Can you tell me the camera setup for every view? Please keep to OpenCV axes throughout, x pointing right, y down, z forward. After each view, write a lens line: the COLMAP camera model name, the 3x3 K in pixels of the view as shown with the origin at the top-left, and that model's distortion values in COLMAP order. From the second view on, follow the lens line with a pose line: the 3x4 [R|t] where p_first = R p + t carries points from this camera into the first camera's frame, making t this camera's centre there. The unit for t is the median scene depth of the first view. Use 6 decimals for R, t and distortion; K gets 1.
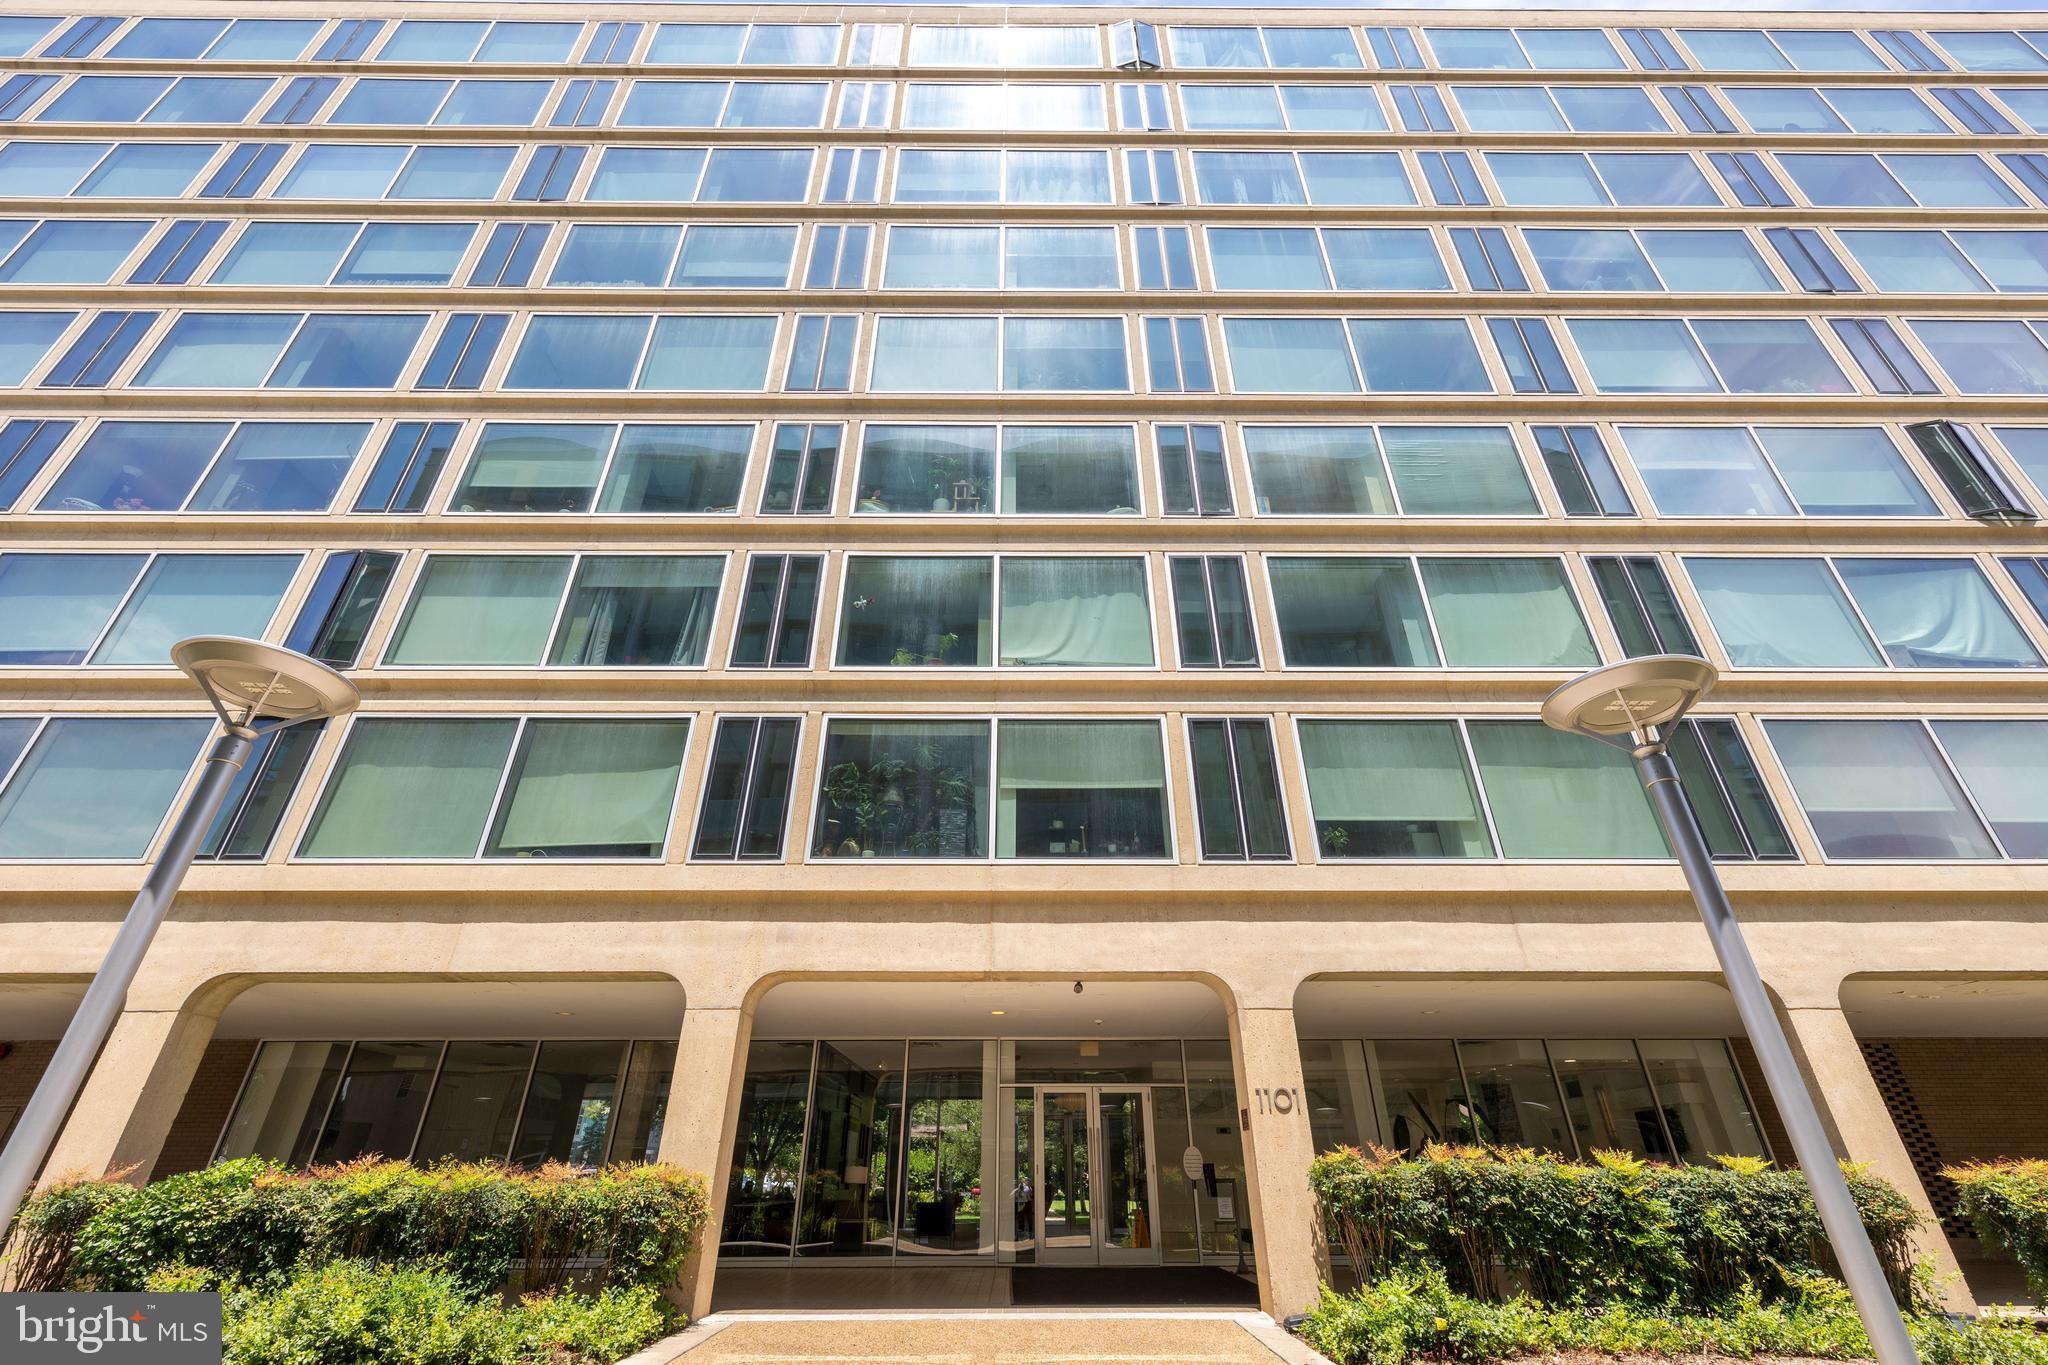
lens RADIAL K [[858.5, 0, 1022.7], [0, 858.5, 673.2], [0, 0, 1]] dist [-0.001379, -0.000158]
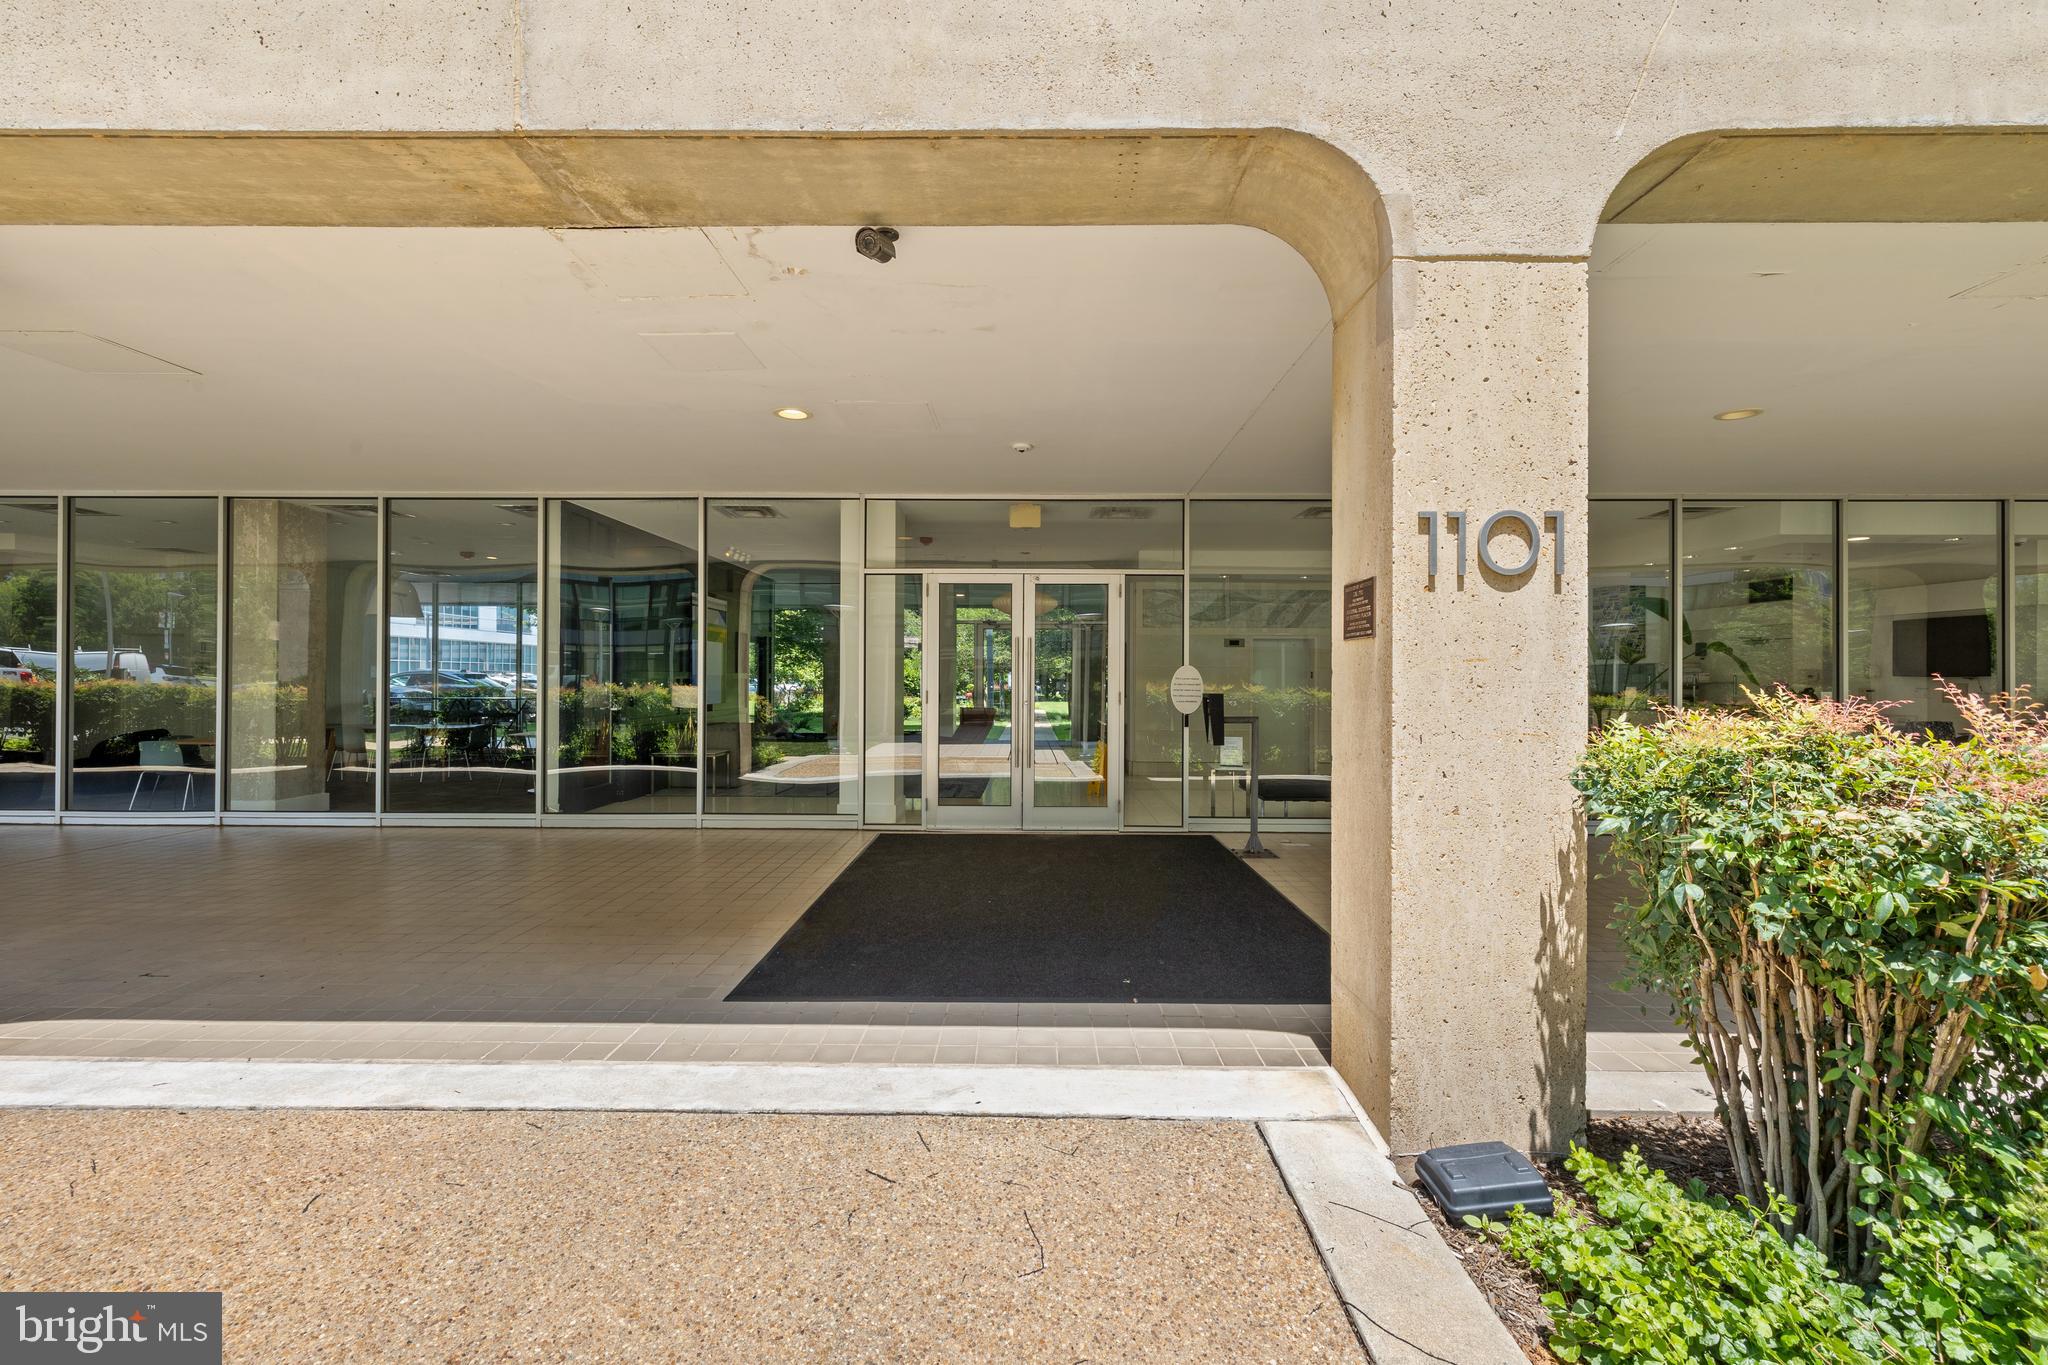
lens RADIAL K [[858.5, 0, 1022.7], [0, 858.5, 673.2], [0, 0, 1]] dist [-0.001379, -0.000158]
pose [[0.999797, 0.005540, -0.019398, 0.132452], [0.004930, 0.865295, 0.501239, 0.358875], [0.019561, -0.501233, 0.865091, 0.669637]]
